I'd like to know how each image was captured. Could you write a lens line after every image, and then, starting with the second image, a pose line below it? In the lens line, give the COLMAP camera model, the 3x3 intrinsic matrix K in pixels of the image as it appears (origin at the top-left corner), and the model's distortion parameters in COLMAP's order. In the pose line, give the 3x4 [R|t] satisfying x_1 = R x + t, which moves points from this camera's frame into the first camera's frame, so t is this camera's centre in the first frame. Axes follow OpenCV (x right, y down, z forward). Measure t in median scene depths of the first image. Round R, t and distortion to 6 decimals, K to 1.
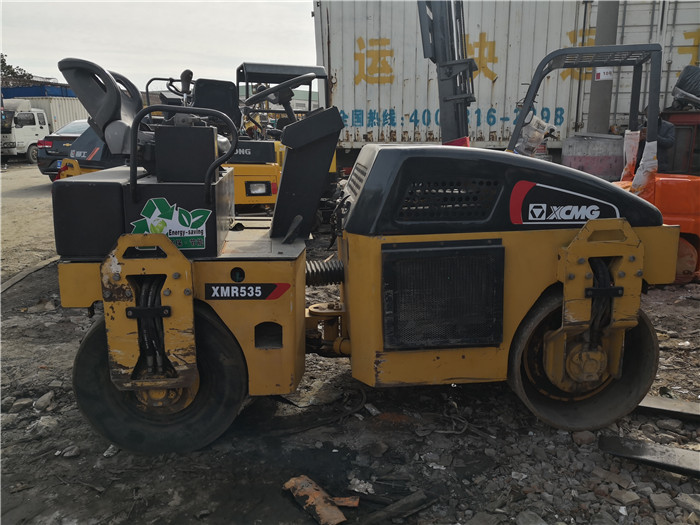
lens RADIAL K [[566.4, 0, 355.3], [0, 566.4, 261.5], [0, 0, 1]] dist [0.003521, -0.011865]
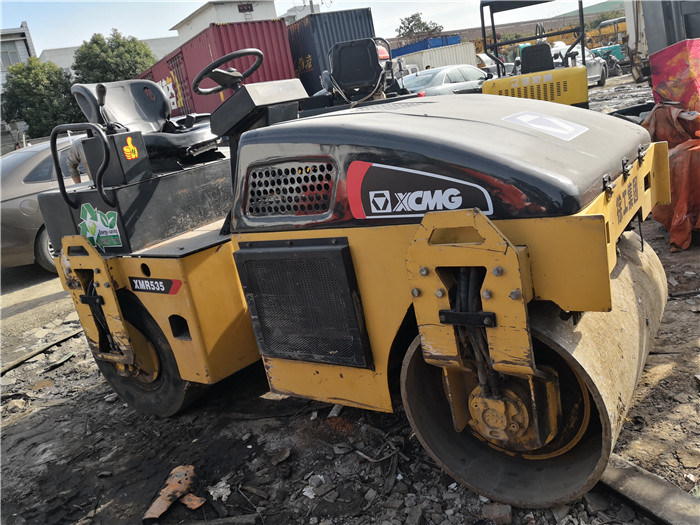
lens RADIAL K [[576.1, 0, 350.0], [0, 576.1, 262.5], [0, 0, 1]] dist [0.004122, -0.004322]
pose [[0.770135, 0.037852, -0.636757, 0.767924], [0.035136, 0.994205, 0.101597, -0.086303], [0.636913, -0.100616, 0.764342, 0.397200]]
